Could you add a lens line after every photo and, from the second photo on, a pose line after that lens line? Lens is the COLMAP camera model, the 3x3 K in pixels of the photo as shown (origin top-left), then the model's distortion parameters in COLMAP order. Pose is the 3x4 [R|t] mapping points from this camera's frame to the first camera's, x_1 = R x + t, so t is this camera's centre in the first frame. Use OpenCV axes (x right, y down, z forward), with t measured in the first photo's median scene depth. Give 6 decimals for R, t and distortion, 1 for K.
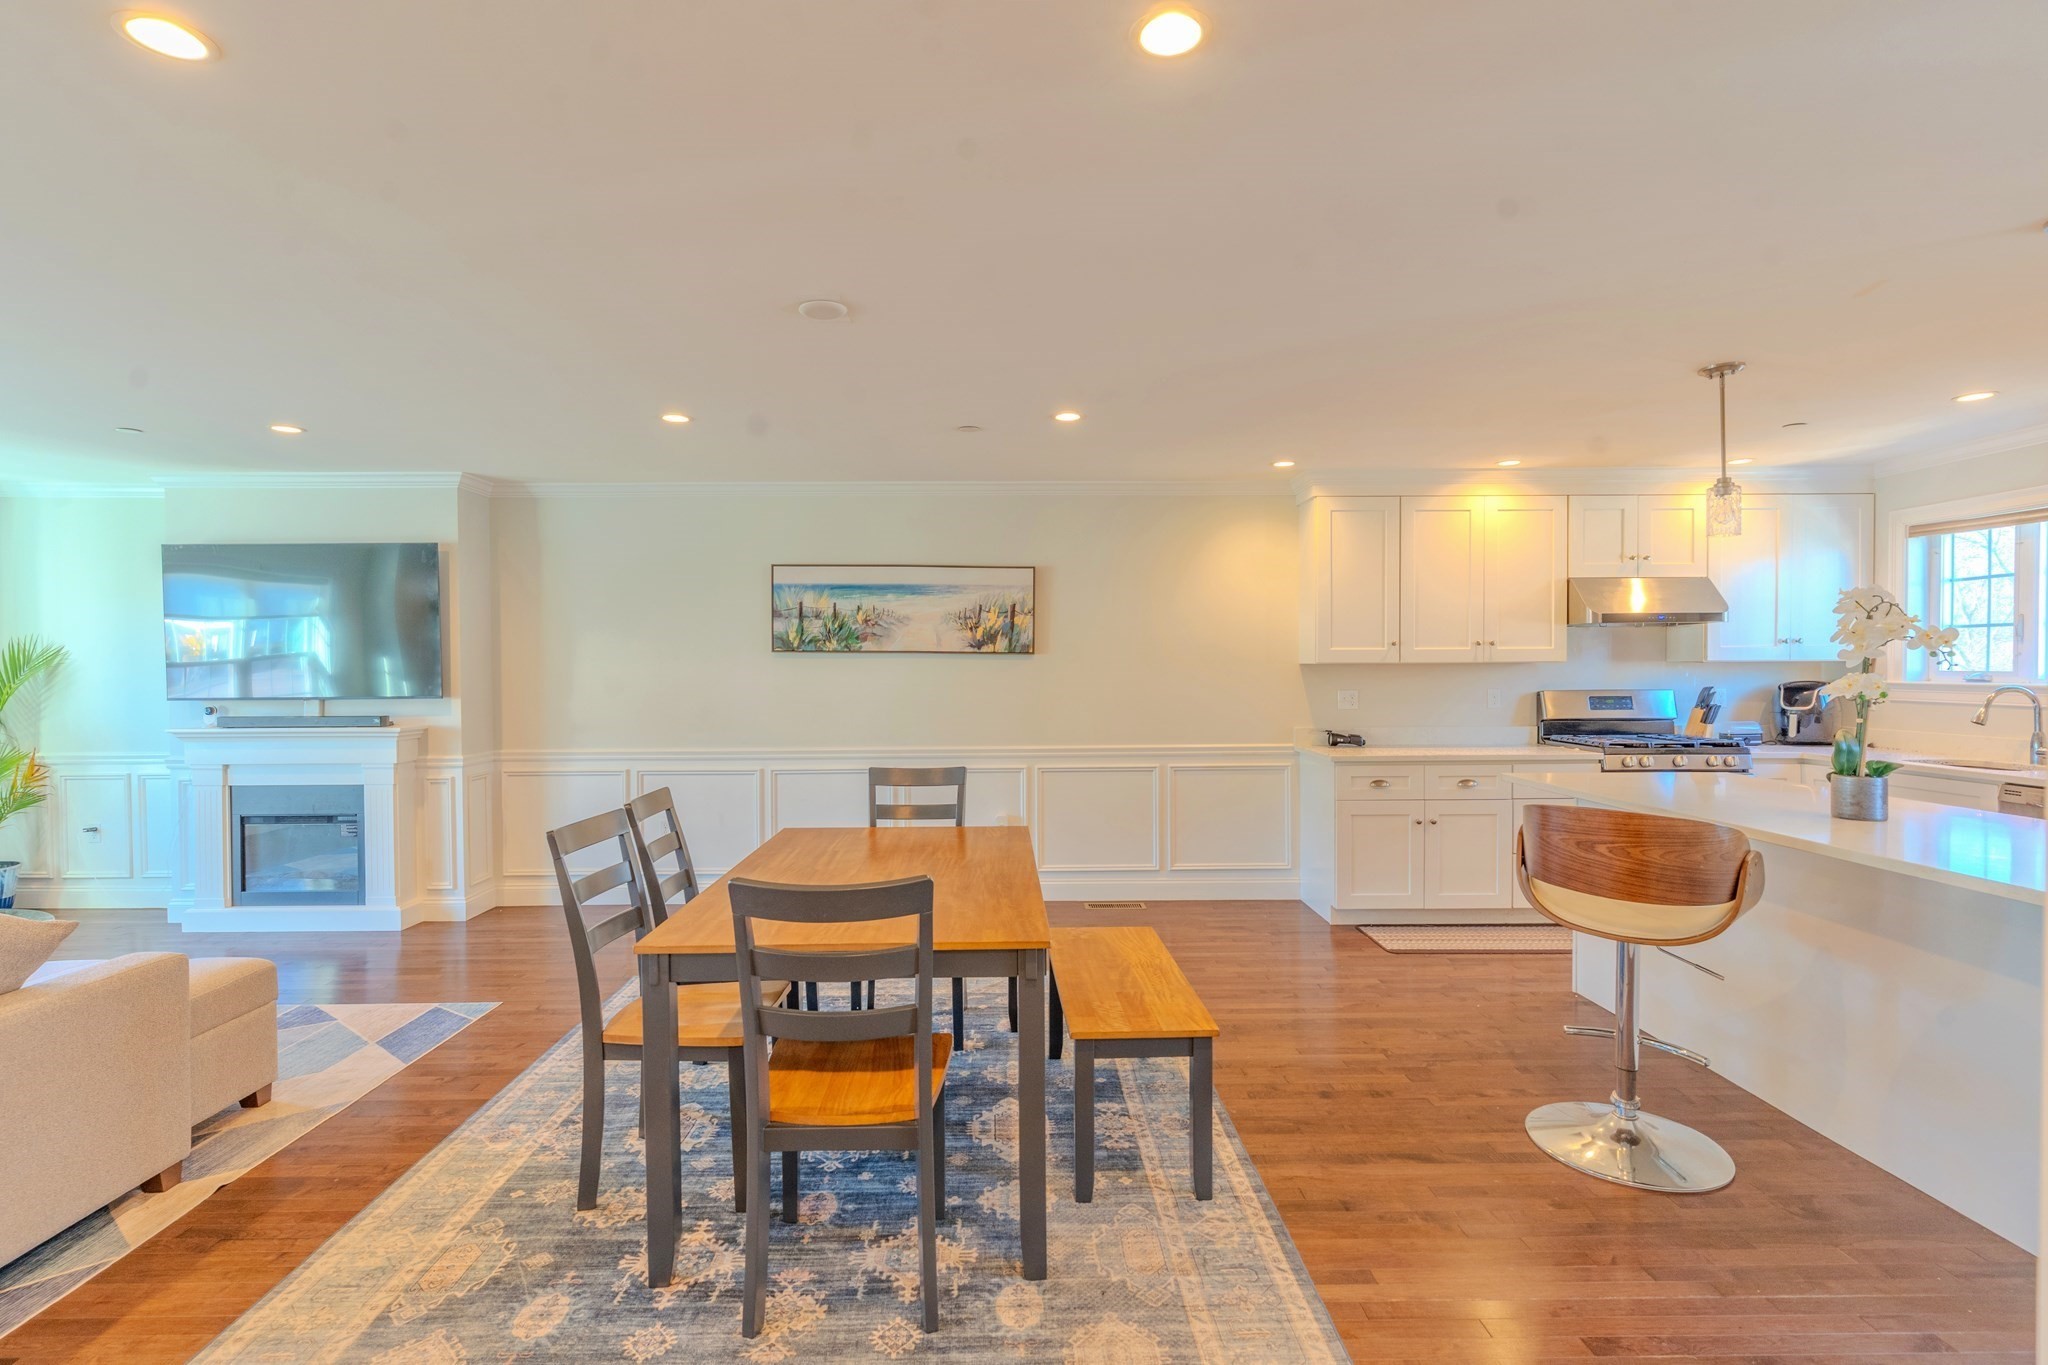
lens RADIAL K [[972.5, 0, 1016.7], [0, 972.5, 681.0], [0, 0, 1]] dist [0.003154, -0.000844]
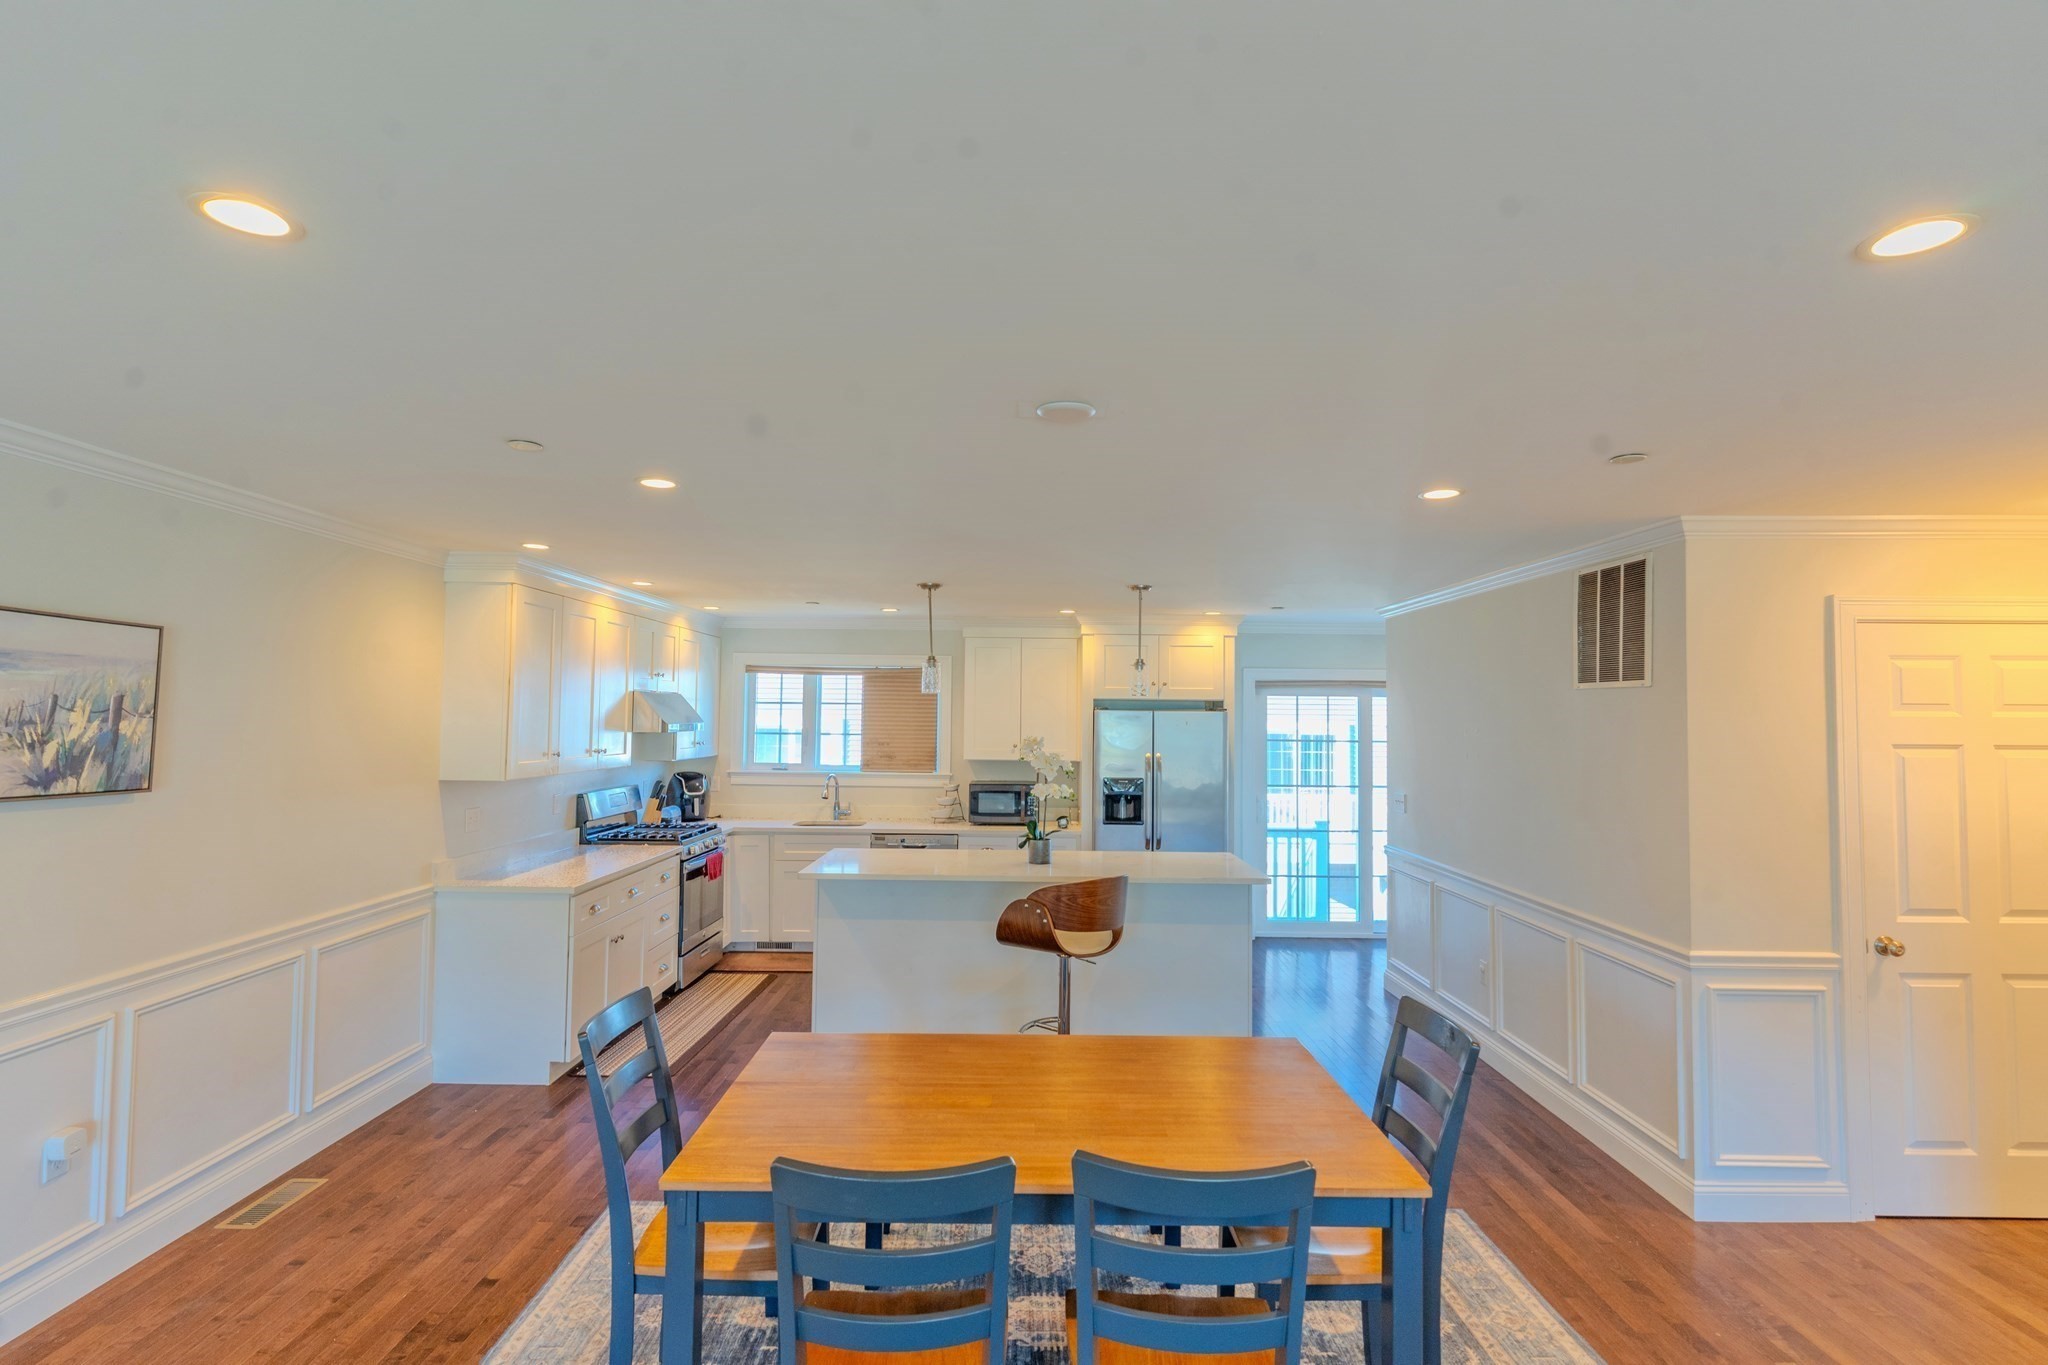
lens RADIAL K [[972.5, 0, 1019.0], [0, 972.5, 677.8], [0, 0, 1]] dist [0.003154, -0.000844]
pose [[0.016315, 0.047724, 0.998727, -0.512408], [0.006062, 0.998837, -0.047828, -0.062061], [-0.999849, 0.006835, 0.016007, 0.527997]]
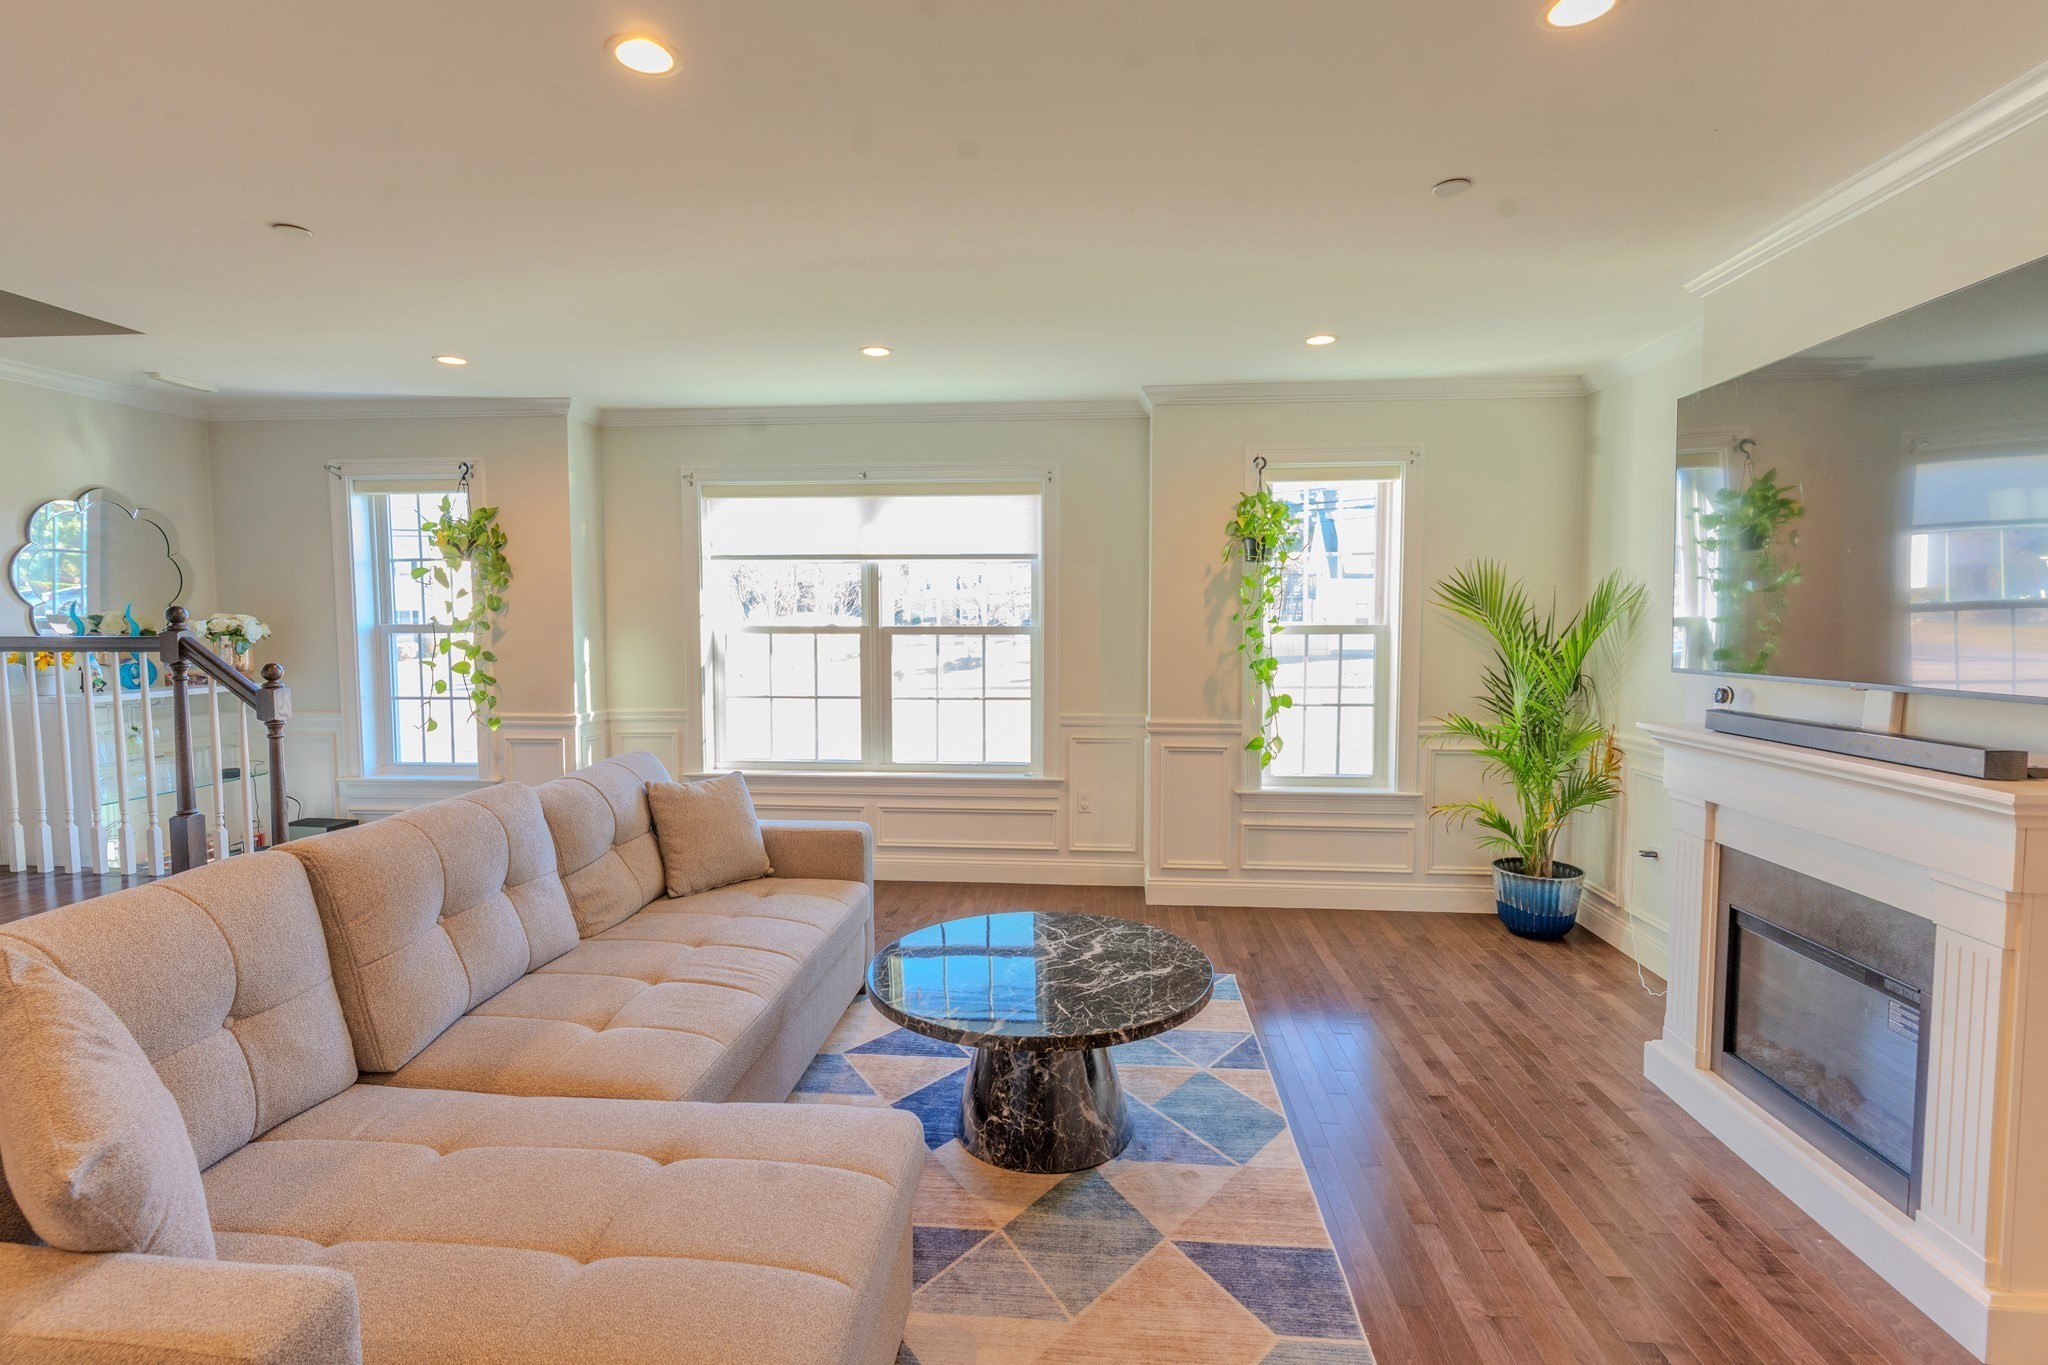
lens RADIAL K [[972.5, 0, 1019.1], [0, 972.5, 679.3], [0, 0, 1]] dist [0.003154, -0.000844]
pose [[-0.096749, 0.065502, -0.993151, -0.246015], [-0.015127, 0.997620, 0.067270, -0.008082], [0.995194, 0.021532, -0.095528, 0.631703]]
